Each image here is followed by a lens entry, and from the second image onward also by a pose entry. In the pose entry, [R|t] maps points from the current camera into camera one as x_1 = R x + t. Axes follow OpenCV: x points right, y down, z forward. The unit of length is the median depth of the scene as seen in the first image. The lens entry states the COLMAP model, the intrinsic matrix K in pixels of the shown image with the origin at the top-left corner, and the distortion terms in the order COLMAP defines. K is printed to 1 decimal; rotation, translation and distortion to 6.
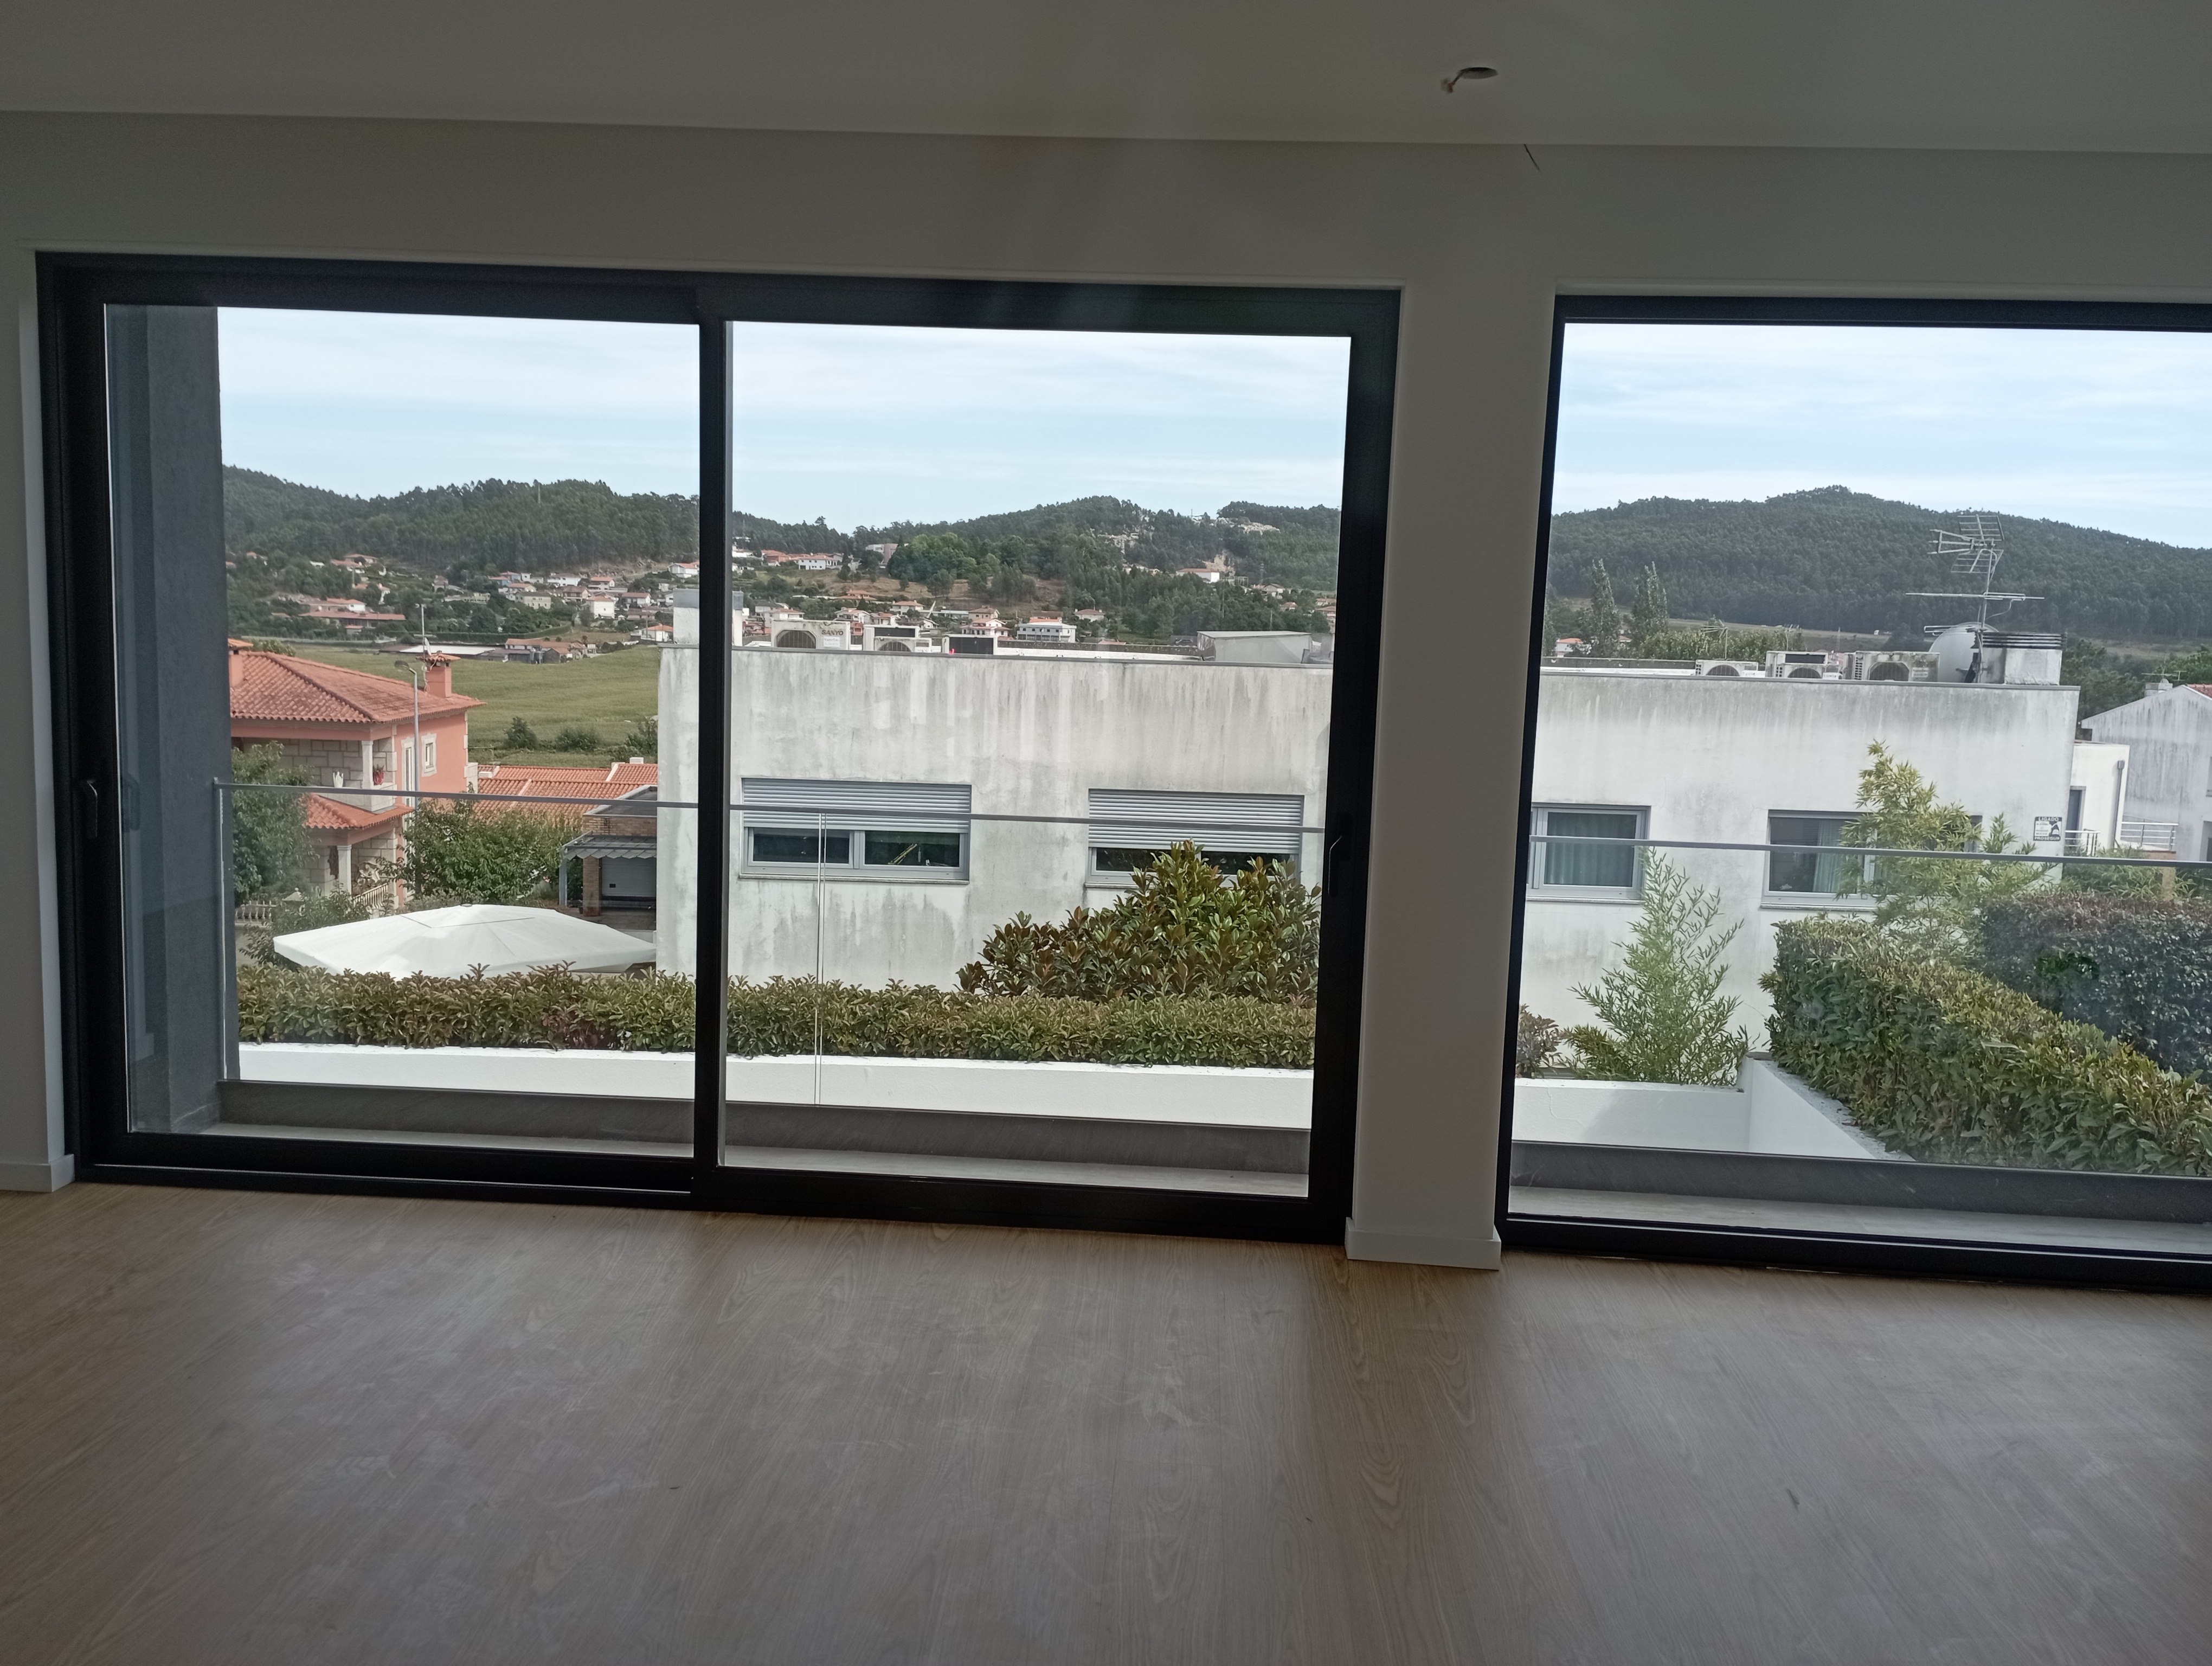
lens RADIAL K [[1827.5, 0, 1106.0], [0, 1827.5, 833.0], [0, 0, 1]] dist [0.118713, -0.143840]
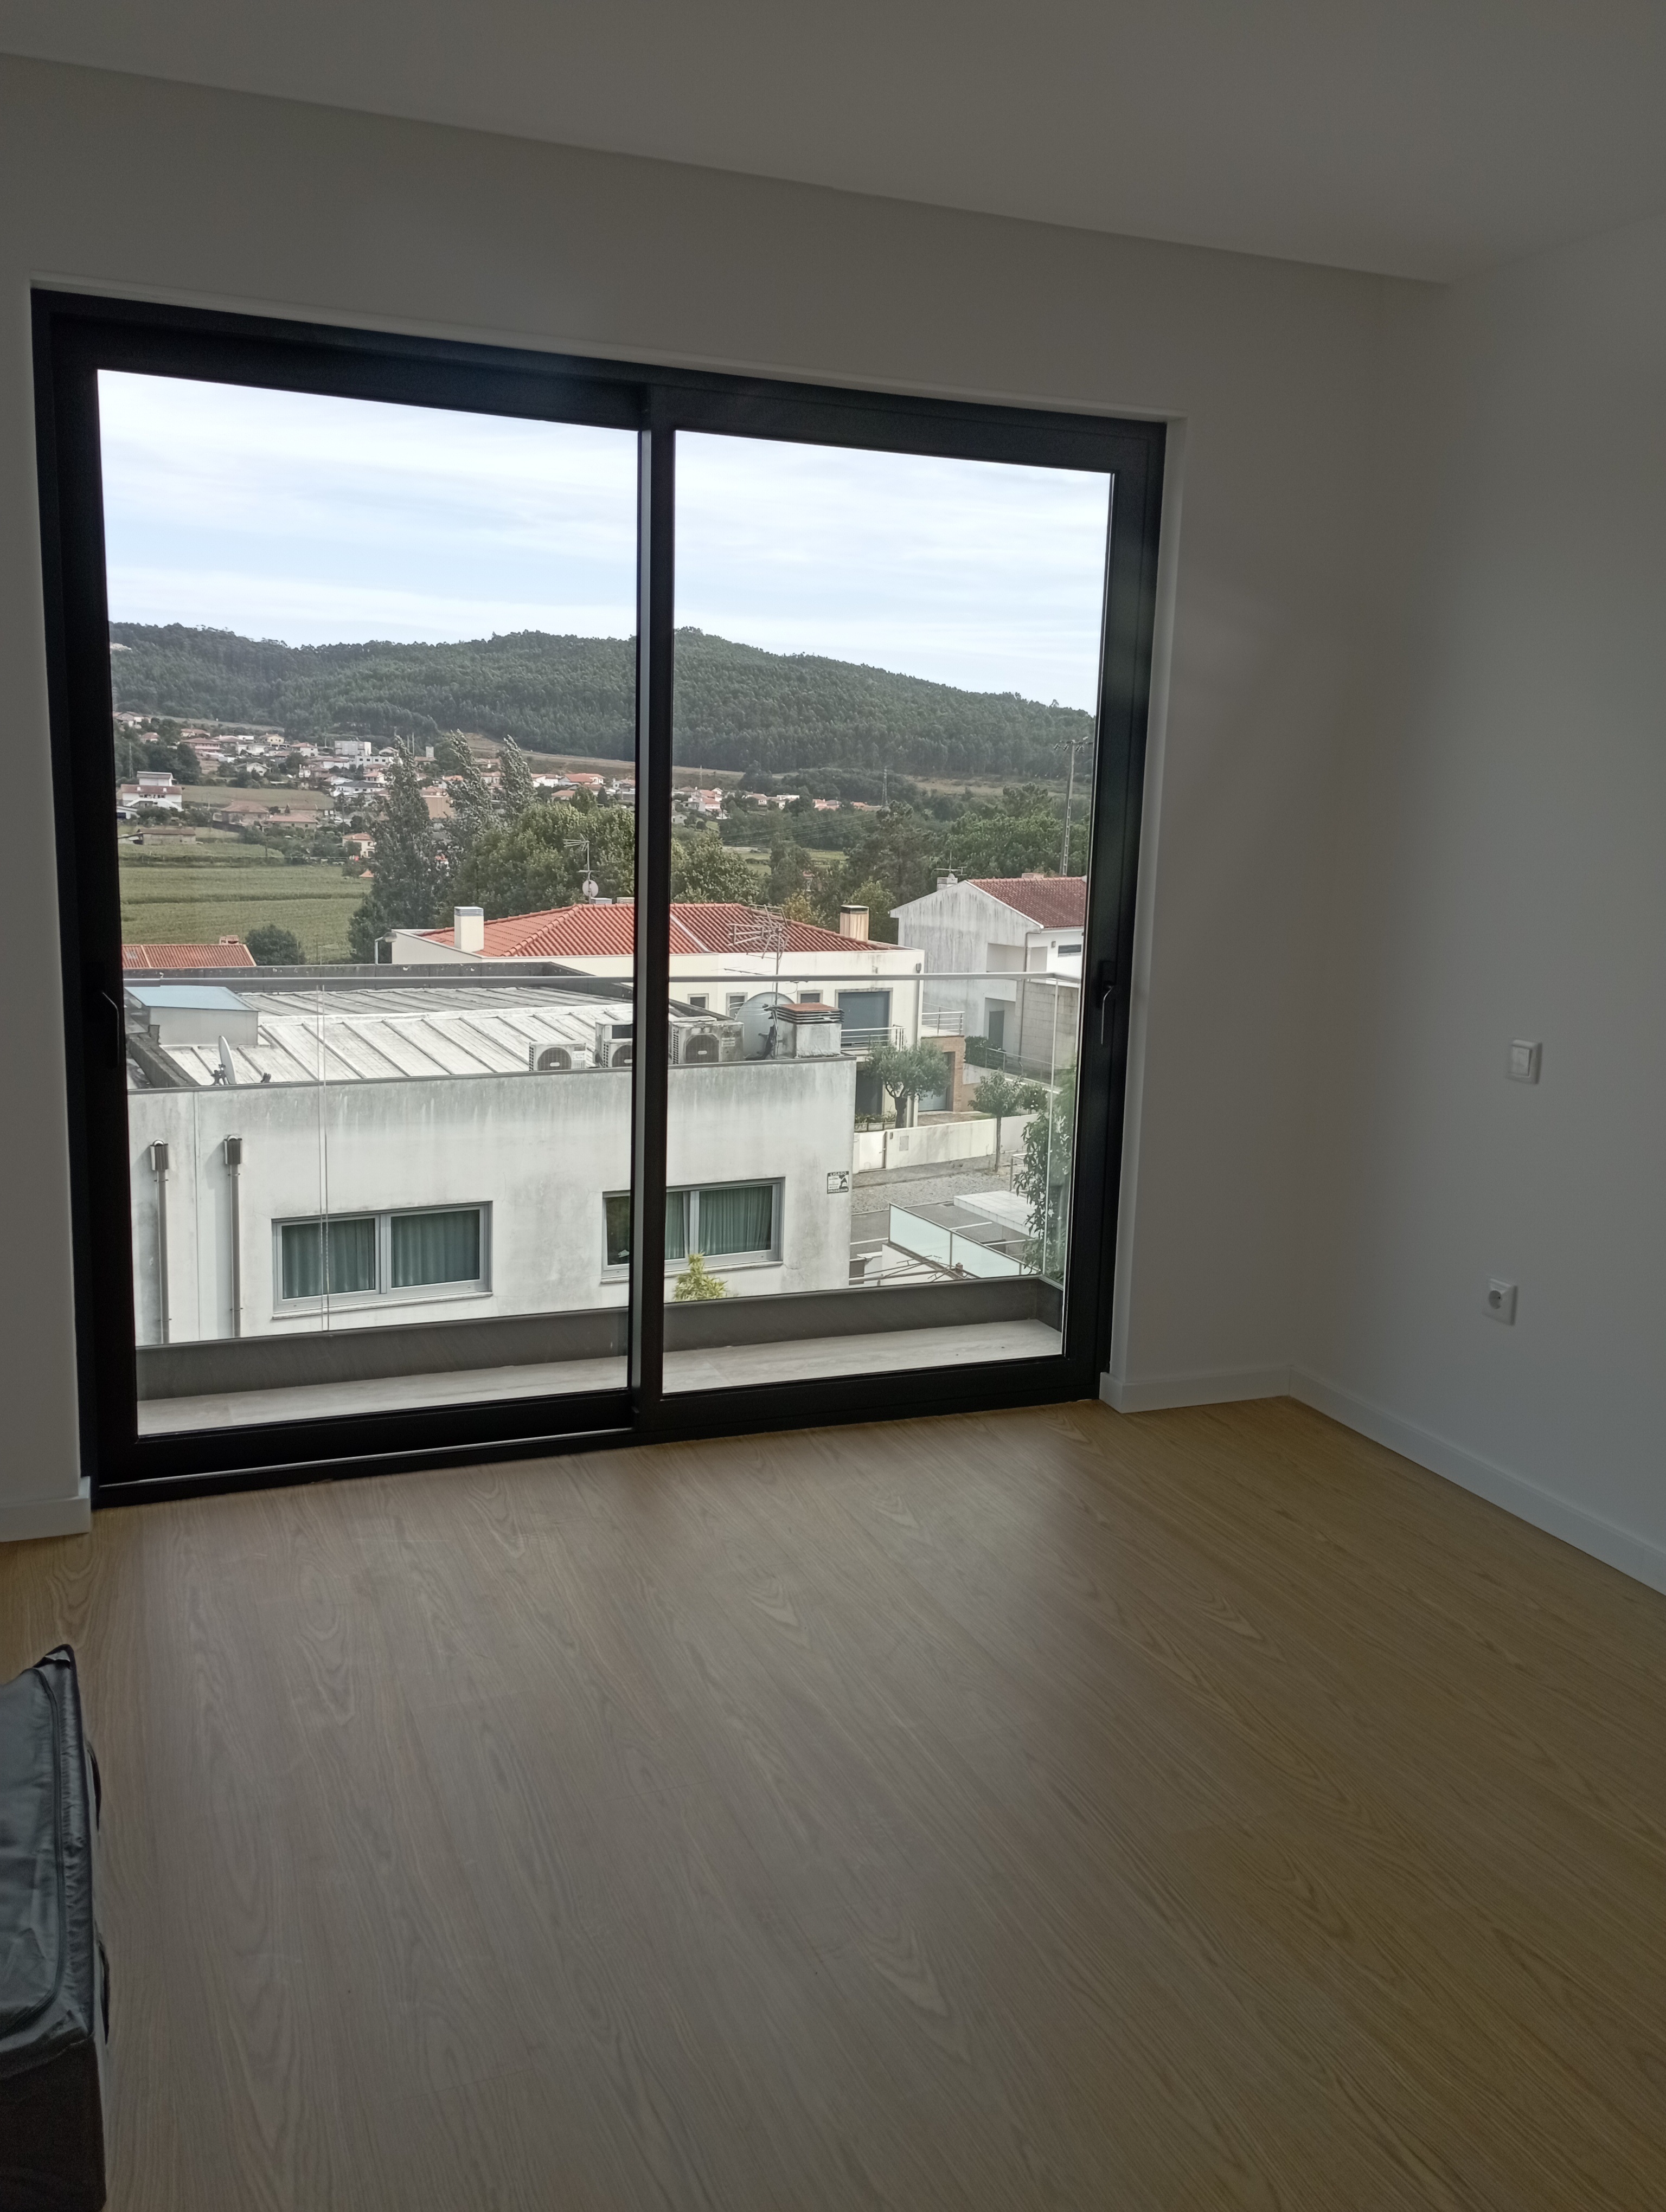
lens RADIAL K [[1827.5, 0, 833.0], [0, 1827.5, 1106.0], [0, 0, 1]] dist [0.118713, -0.143840]
pose [[0.902969, -0.082550, 0.421701, 0.044062], [0.050642, 0.994978, 0.086333, -0.144999], [-0.426711, -0.056600, 0.902615, 0.014554]]
